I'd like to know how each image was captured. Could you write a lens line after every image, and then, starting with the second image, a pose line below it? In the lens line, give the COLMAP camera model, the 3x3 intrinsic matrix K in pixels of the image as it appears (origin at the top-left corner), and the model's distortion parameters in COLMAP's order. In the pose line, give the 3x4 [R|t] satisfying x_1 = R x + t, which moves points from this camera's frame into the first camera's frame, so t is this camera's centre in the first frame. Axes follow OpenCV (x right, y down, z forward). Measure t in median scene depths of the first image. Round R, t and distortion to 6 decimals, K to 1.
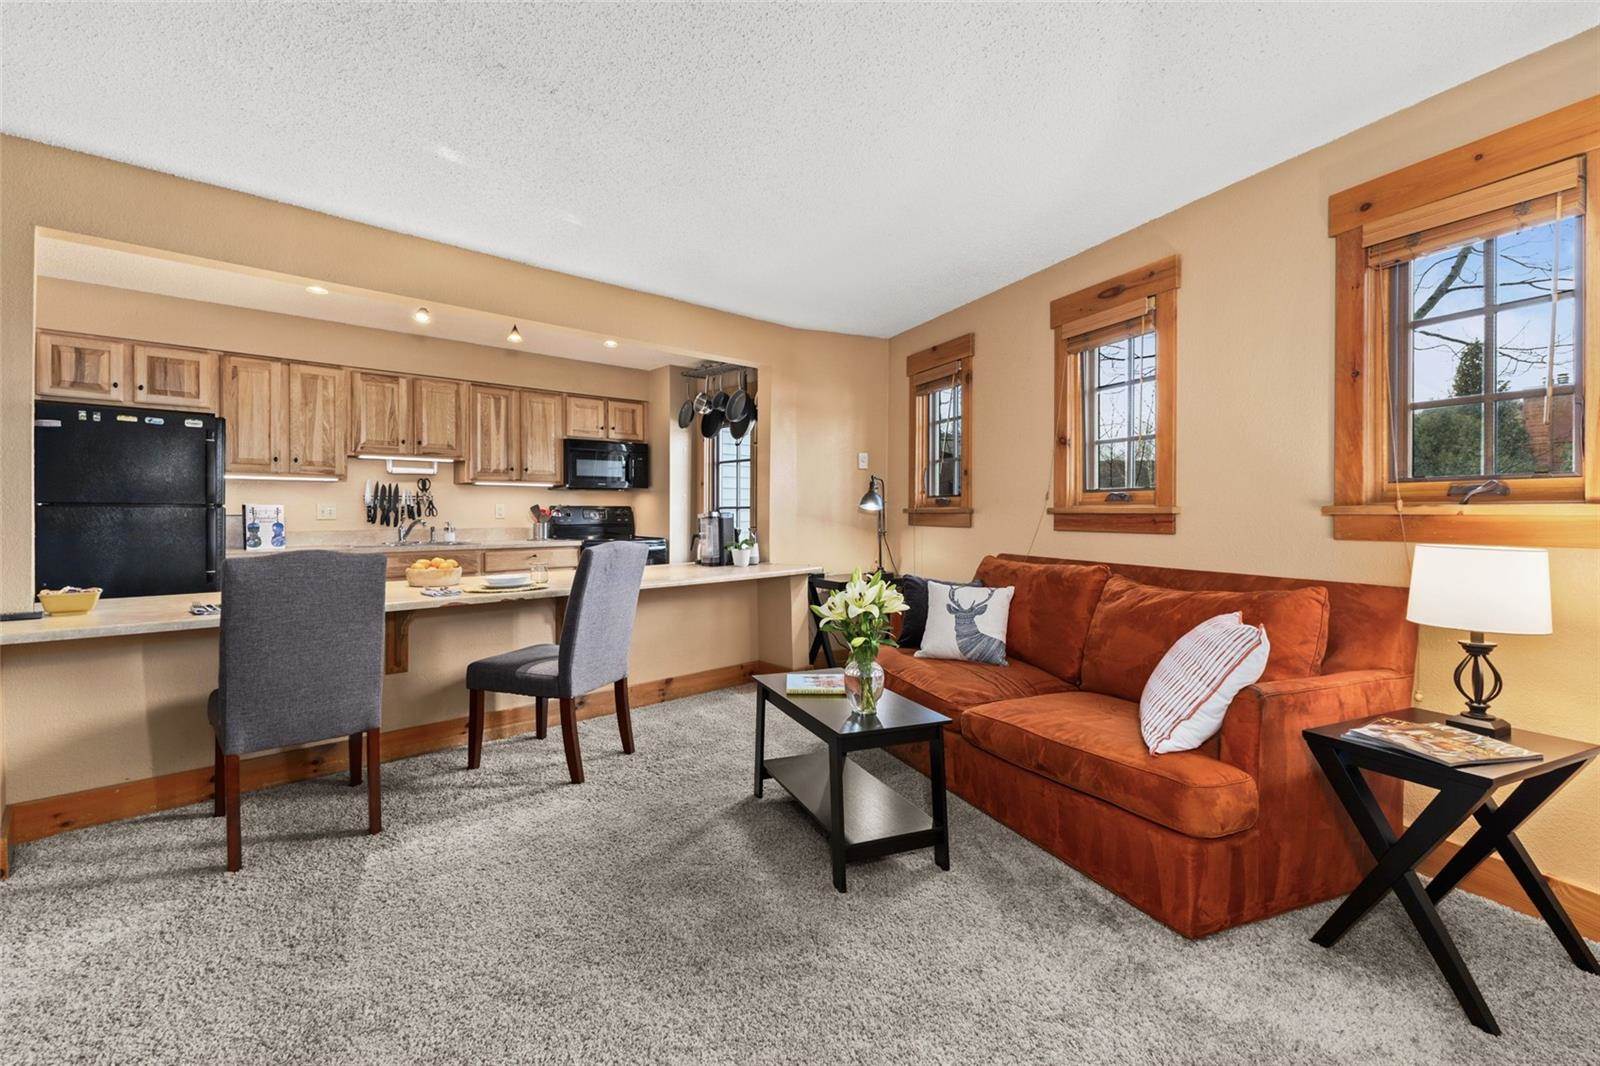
lens RADIAL K [[702.8, 0, 796.7], [0, 702.8, 515.6], [0, 0, 1]] dist [0.001758, -0.000160]
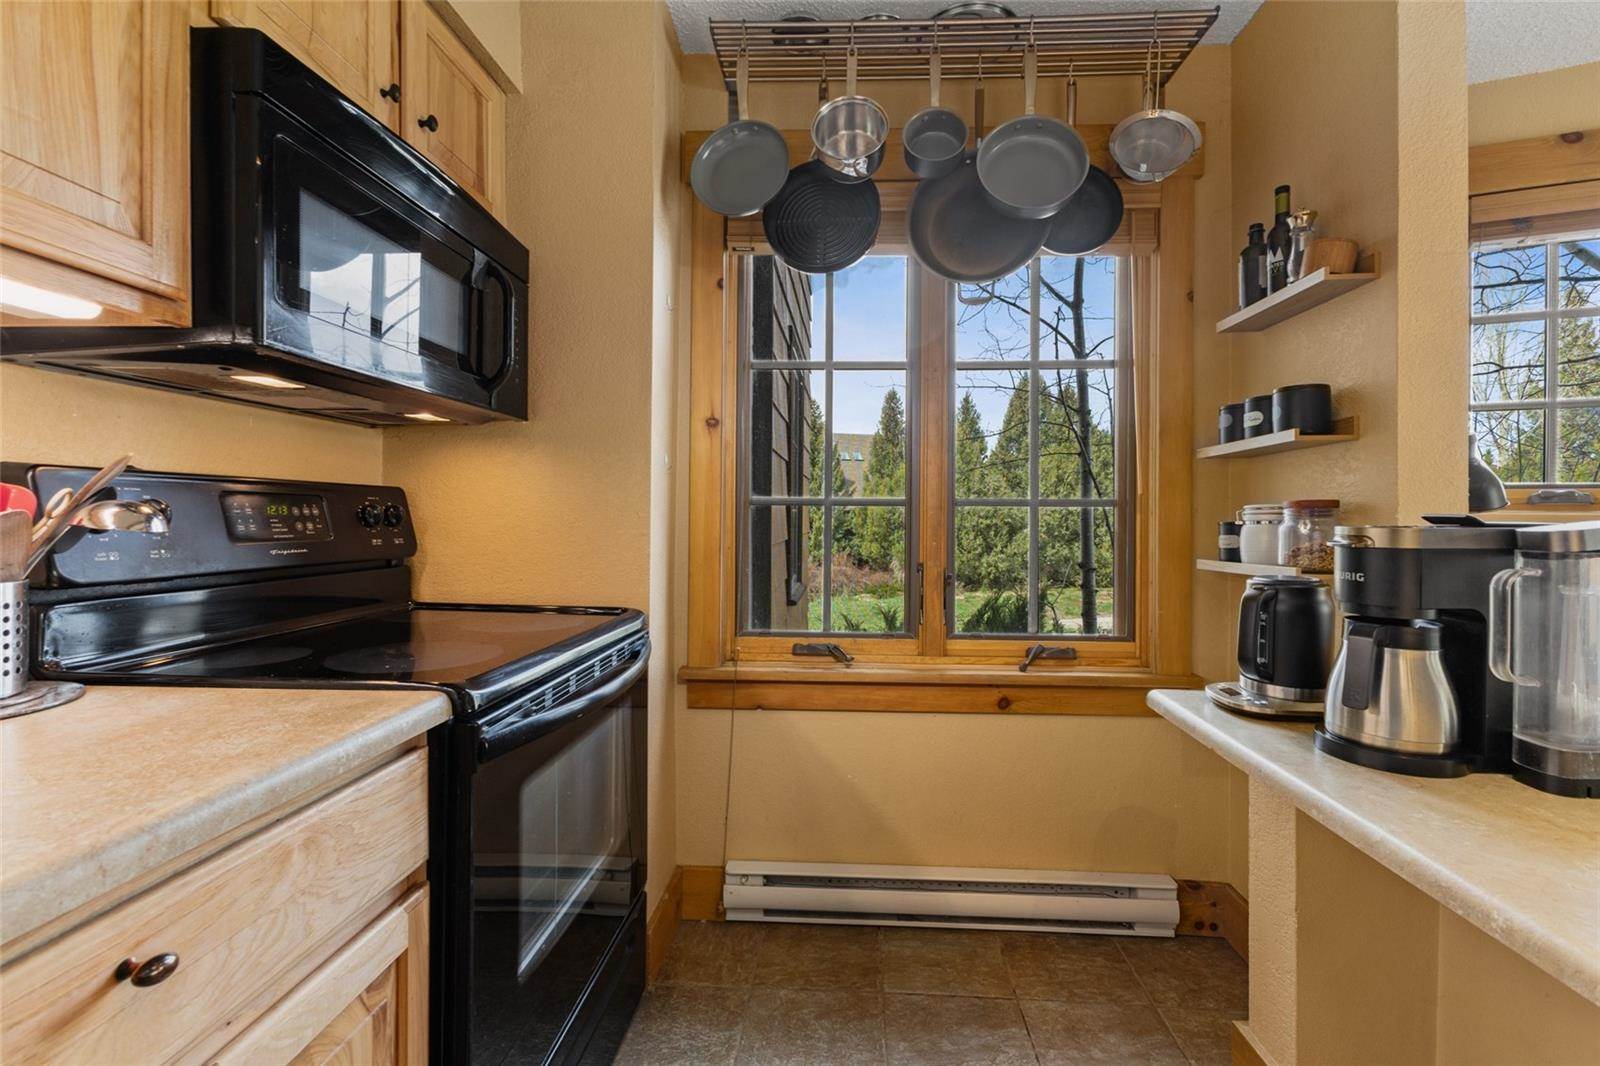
lens RADIAL K [[708.6, 0, 810.8], [0, 708.6, 517.5], [0, 0, 1]] dist [0.000357, -0.000174]
pose [[0.723955, 0.007190, 0.689810, -0.388022], [-0.006865, 0.999971, -0.003218, -0.003164], [-0.689813, -0.002406, 0.723983, 0.906692]]
